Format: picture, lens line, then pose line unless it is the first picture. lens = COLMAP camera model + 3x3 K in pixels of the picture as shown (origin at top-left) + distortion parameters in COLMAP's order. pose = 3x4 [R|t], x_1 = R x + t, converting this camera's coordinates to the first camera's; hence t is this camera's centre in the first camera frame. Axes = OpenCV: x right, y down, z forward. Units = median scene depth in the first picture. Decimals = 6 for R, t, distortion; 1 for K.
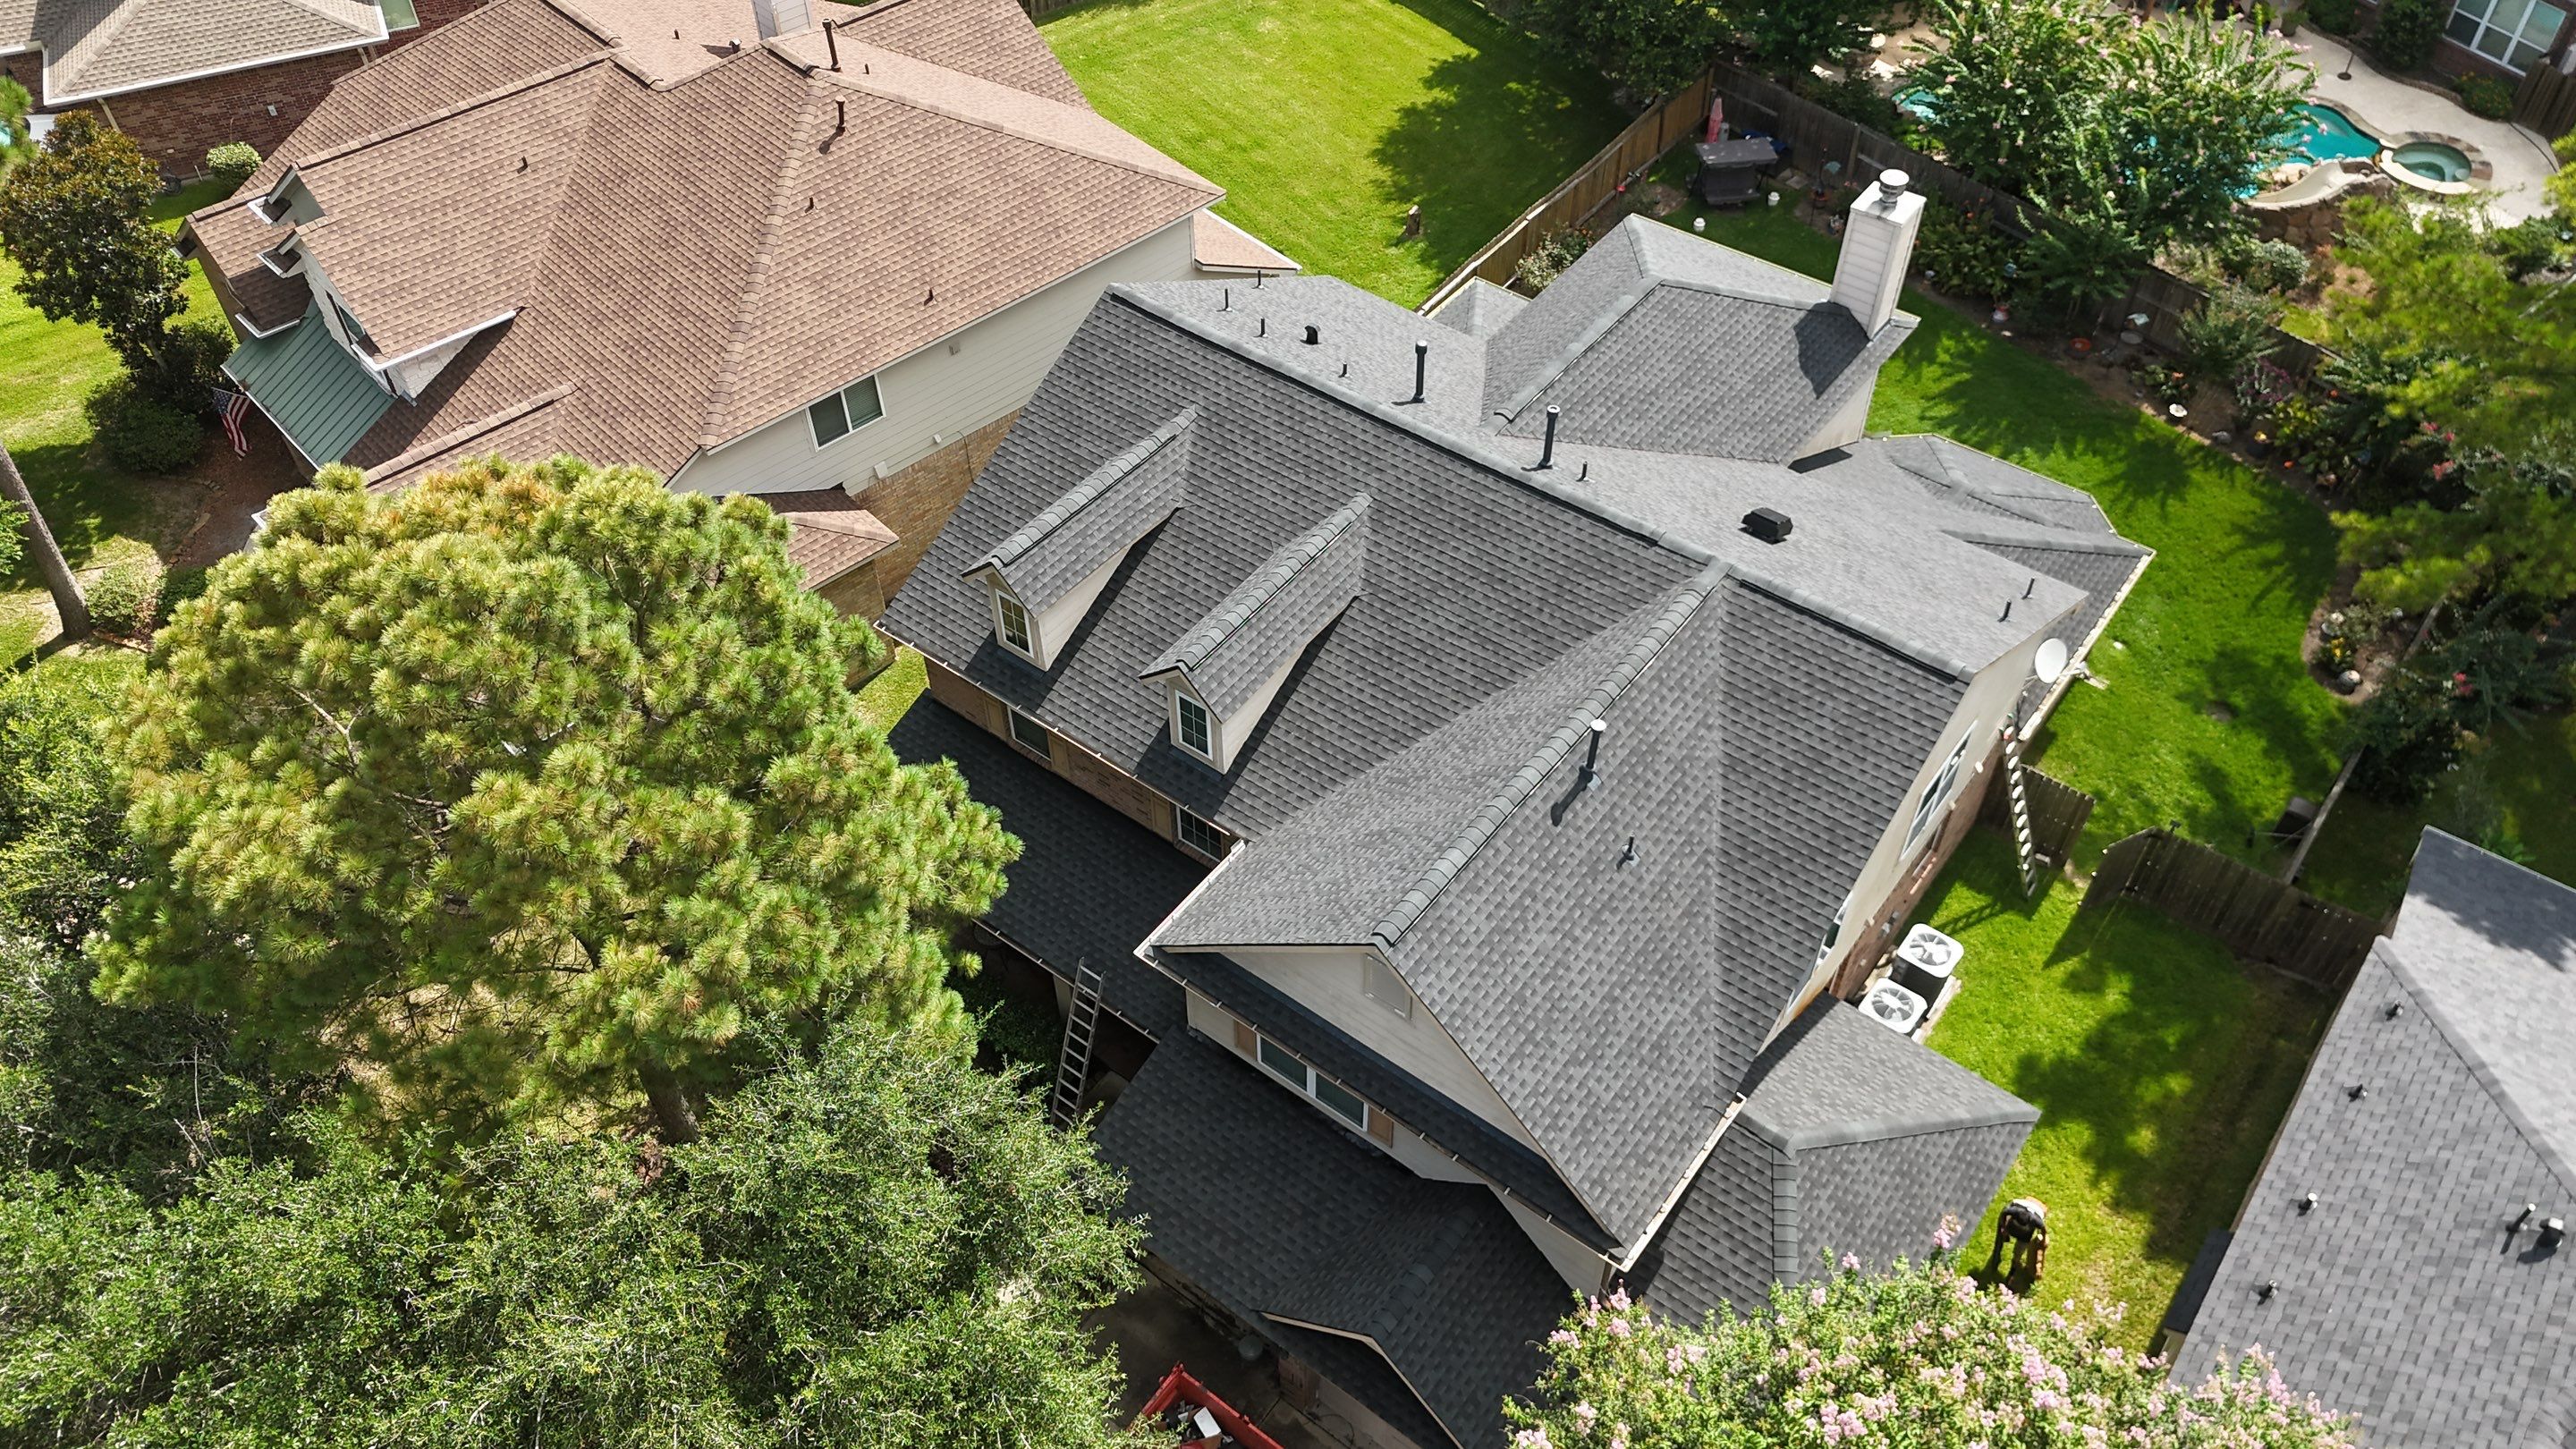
lens RADIAL K [[1903.4, 0, 1285.0], [0, 1903.4, 736.7], [0, 0, 1]] dist [0.065517, -0.051926]
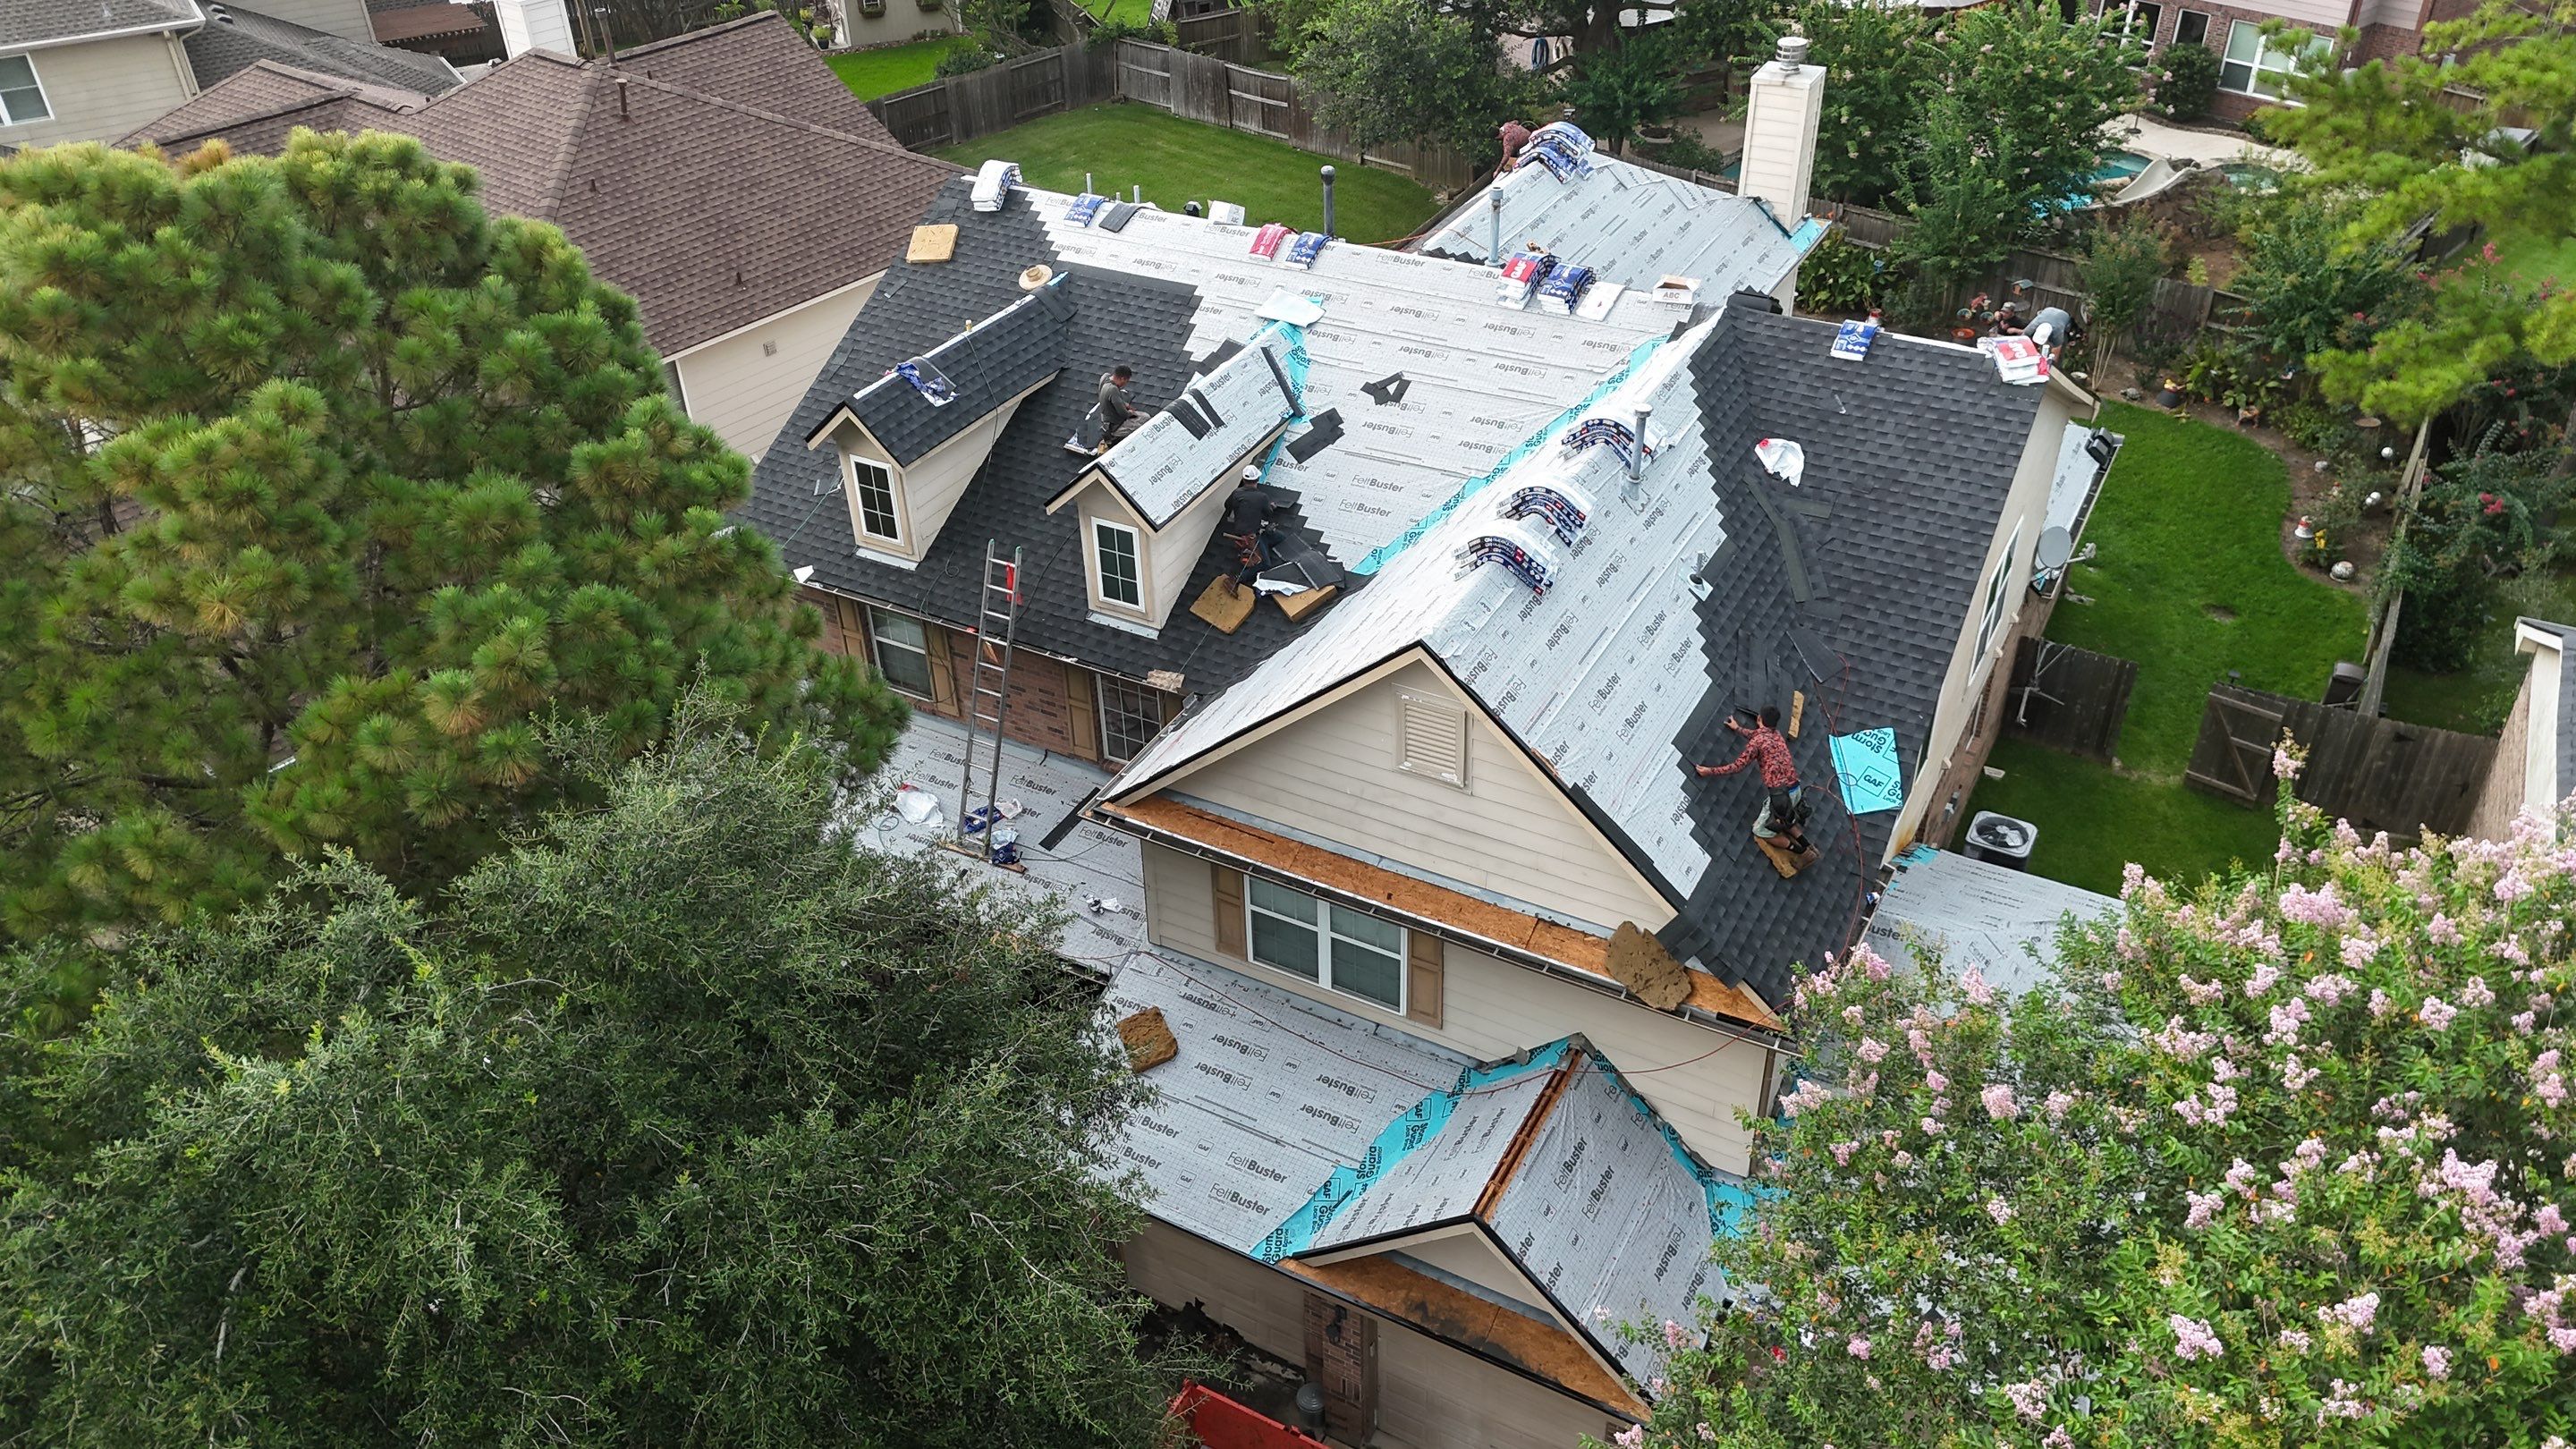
lens RADIAL K [[1903.4, 0, 1295.1], [0, 1903.4, 721.4], [0, 0, 1]] dist [0.065517, -0.051926]
pose [[0.988629, -0.094167, 0.117242, -0.068827], [0.117854, 0.969445, -0.215144, 0.221916], [-0.093400, 0.226515, 0.969519, 0.214563]]
